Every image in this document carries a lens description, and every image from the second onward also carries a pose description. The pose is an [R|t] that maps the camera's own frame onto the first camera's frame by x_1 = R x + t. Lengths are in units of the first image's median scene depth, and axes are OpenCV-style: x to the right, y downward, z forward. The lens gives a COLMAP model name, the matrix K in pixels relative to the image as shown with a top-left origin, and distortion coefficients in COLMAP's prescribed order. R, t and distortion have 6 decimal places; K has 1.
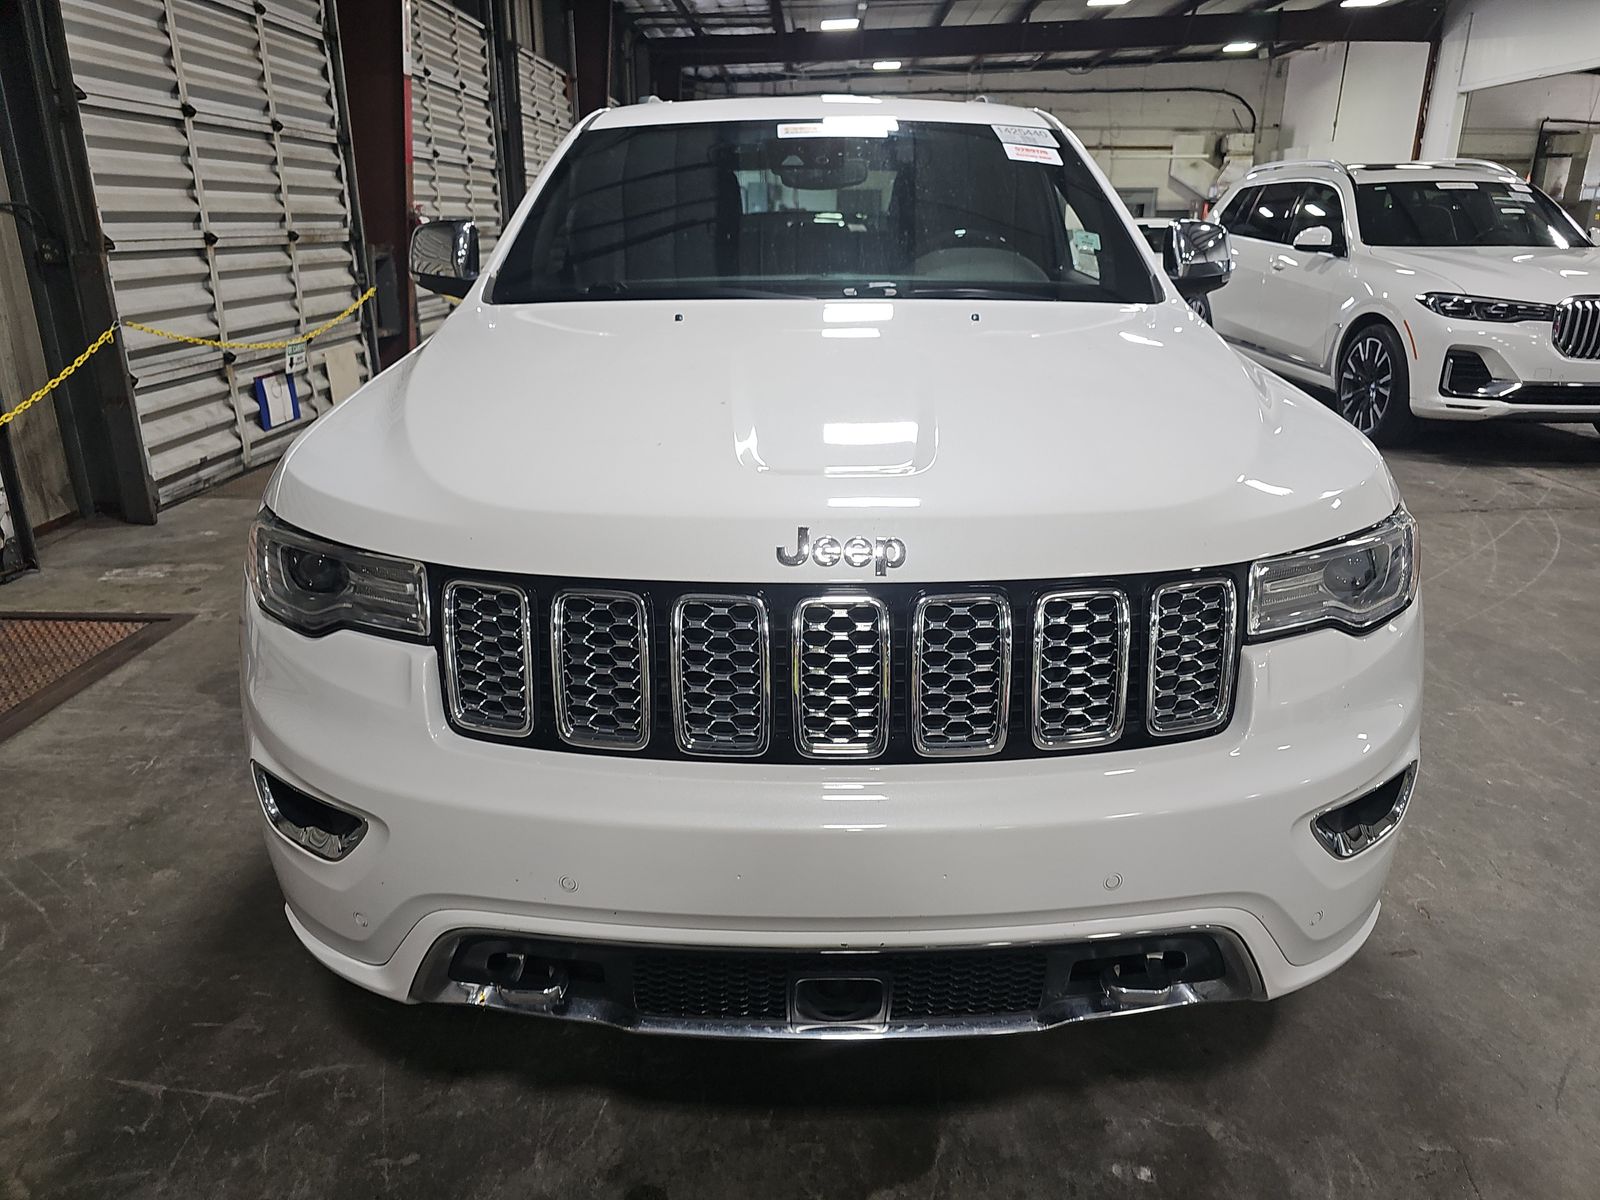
lens RADIAL K [[1082.2, 0, 800.0], [0, 1082.2, 600.0], [0, 0, 1]] dist [-0.000923, -0.000908]
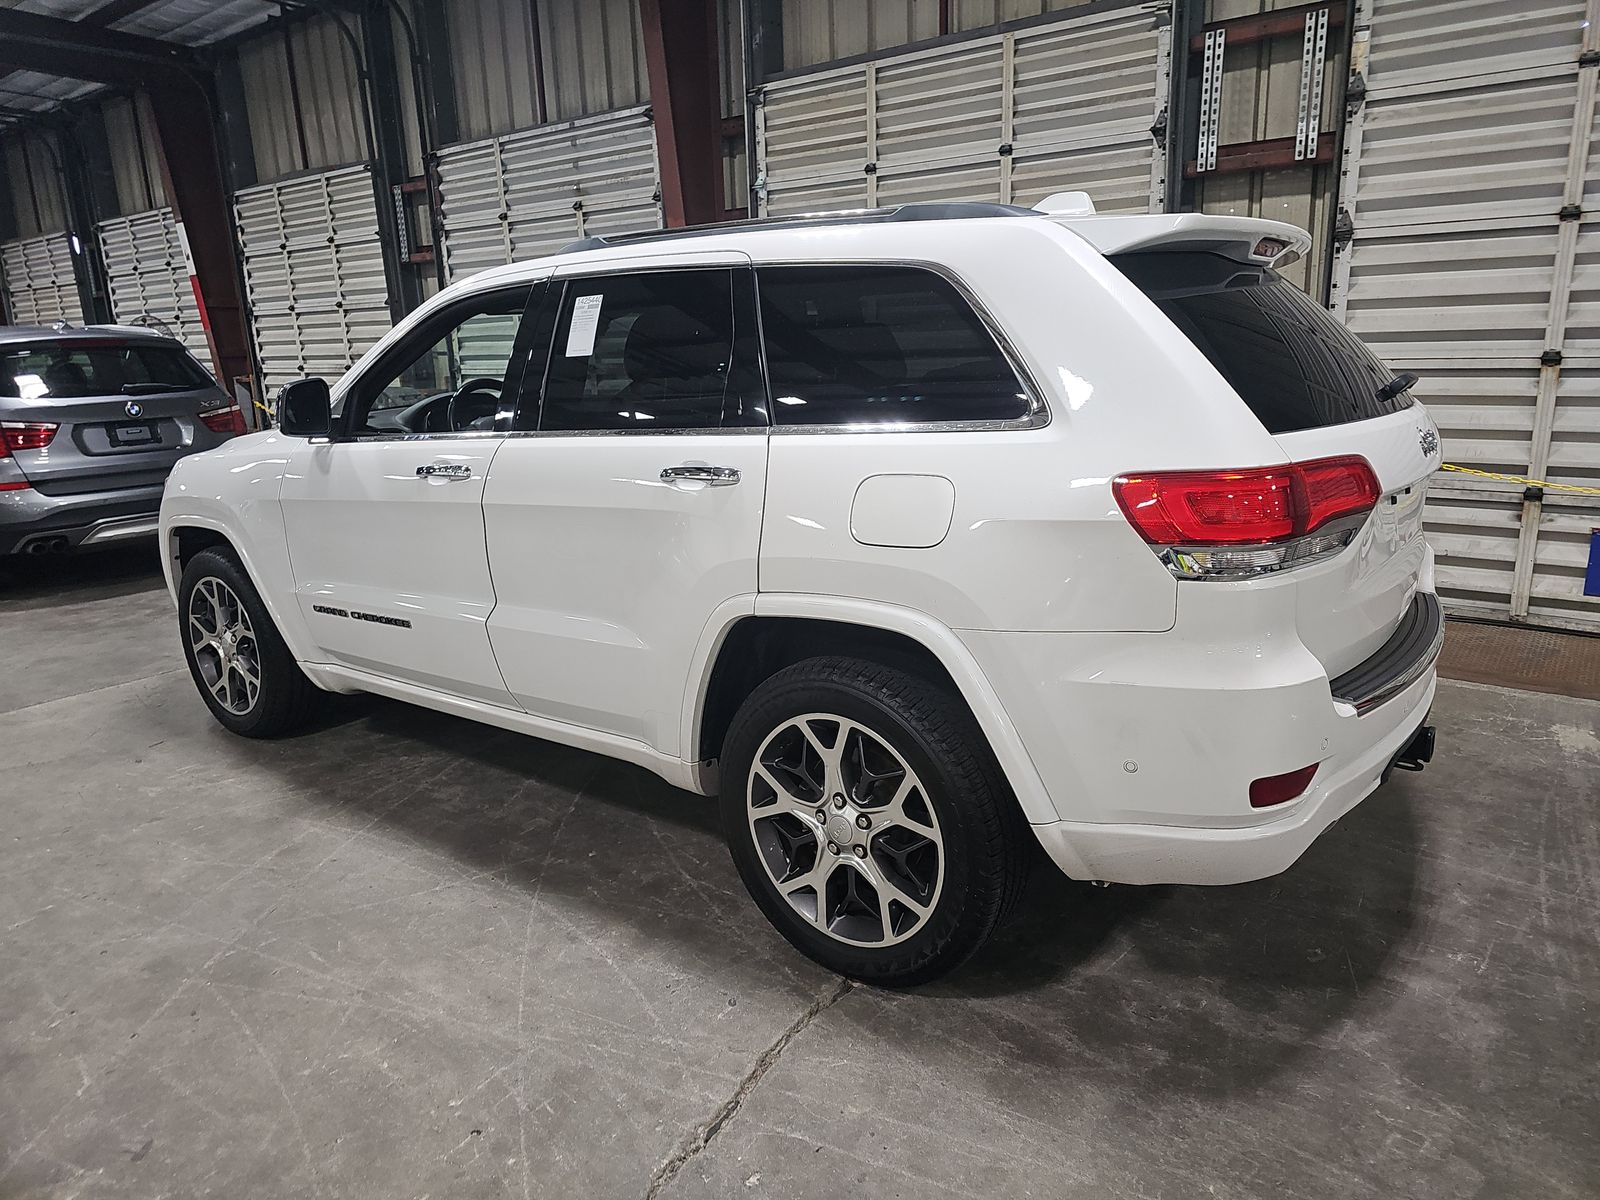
lens RADIAL K [[1061.6, 0, 806.4], [0, 1061.6, 600.0], [0, 0, 1]] dist [0.004058, -0.000464]
pose [[-0.591992, 0.208926, -0.778393, 0.486526], [-0.246104, 0.872823, 0.421441, -0.368220], [0.767449, 0.441055, -0.465286, 0.999866]]
